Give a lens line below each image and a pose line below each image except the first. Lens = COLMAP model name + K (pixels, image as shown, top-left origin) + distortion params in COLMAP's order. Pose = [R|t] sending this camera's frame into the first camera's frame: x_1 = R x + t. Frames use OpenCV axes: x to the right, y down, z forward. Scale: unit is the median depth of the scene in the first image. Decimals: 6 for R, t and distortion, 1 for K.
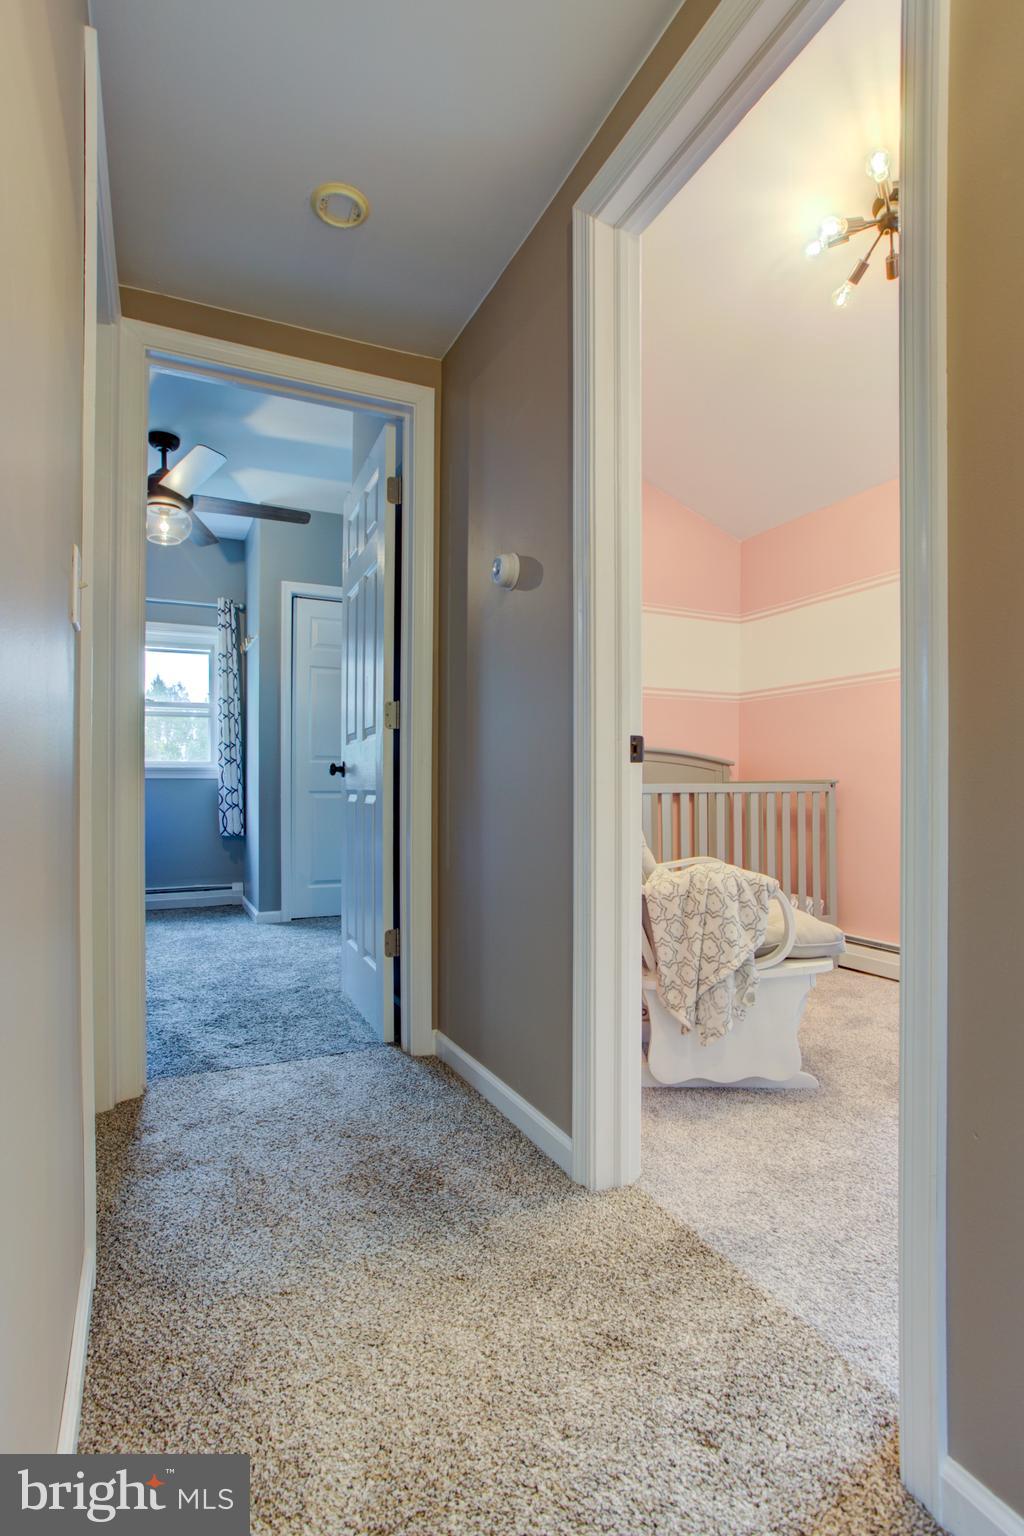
lens RADIAL K [[751.0, 0, 513.6], [0, 751.0, 776.5], [0, 0, 1]] dist [-0.032145, 0.020050]
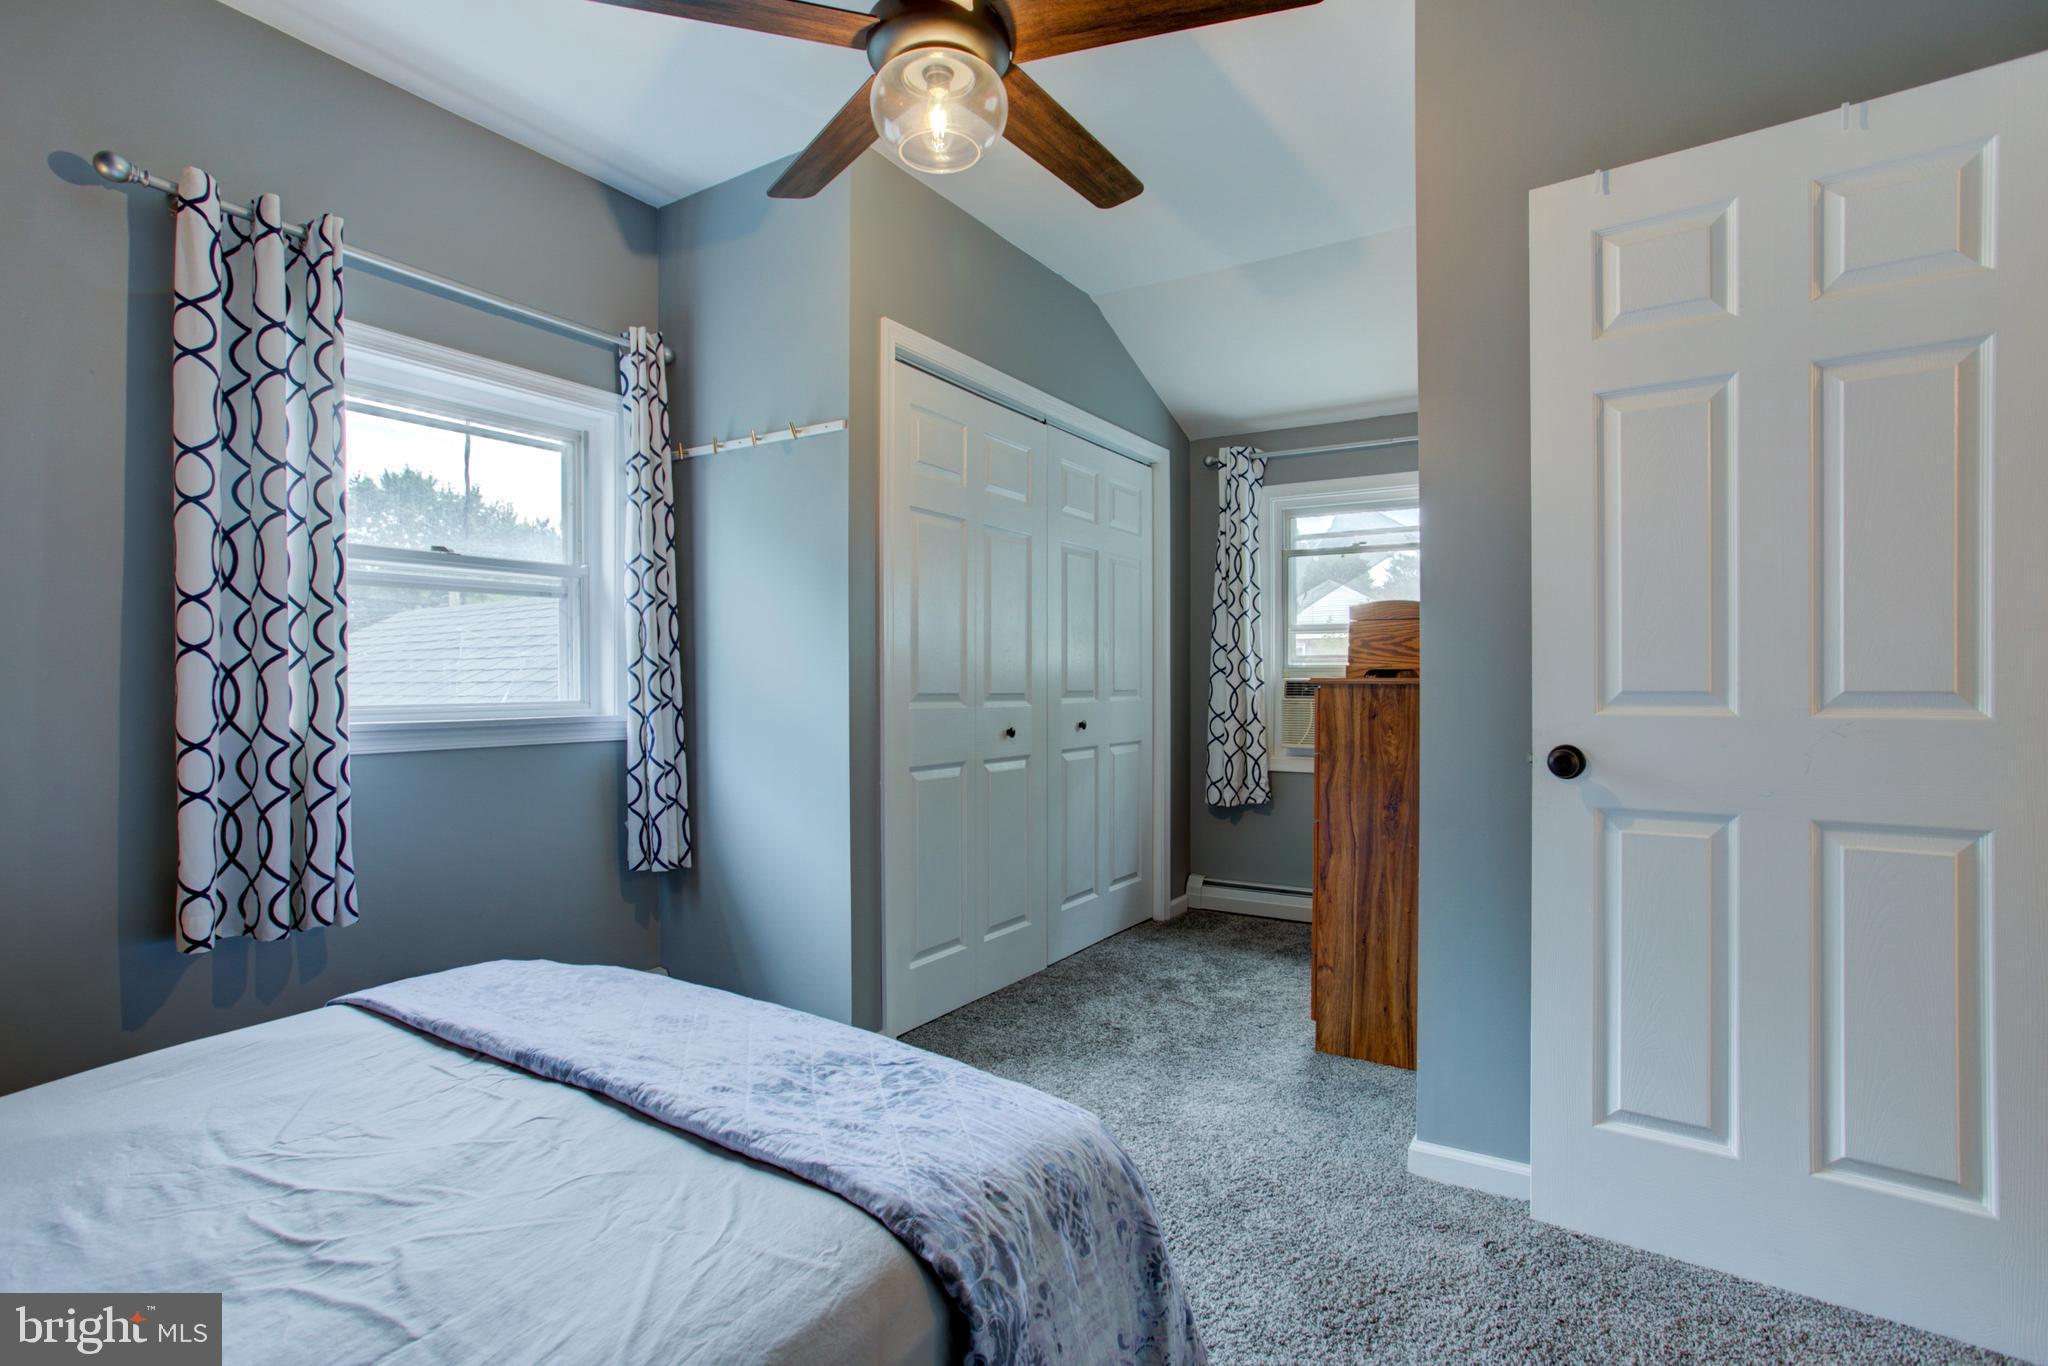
lens RADIAL K [[1001.4, 0, 1019.5], [0, 1001.4, 695.3], [0, 0, 1]] dist [-0.032145, 0.020050]
pose [[0.854333, -0.005680, 0.519695, -0.504149], [-0.004459, 0.999823, 0.018257, -0.036102], [-0.519707, -0.017914, 0.854157, 0.385526]]
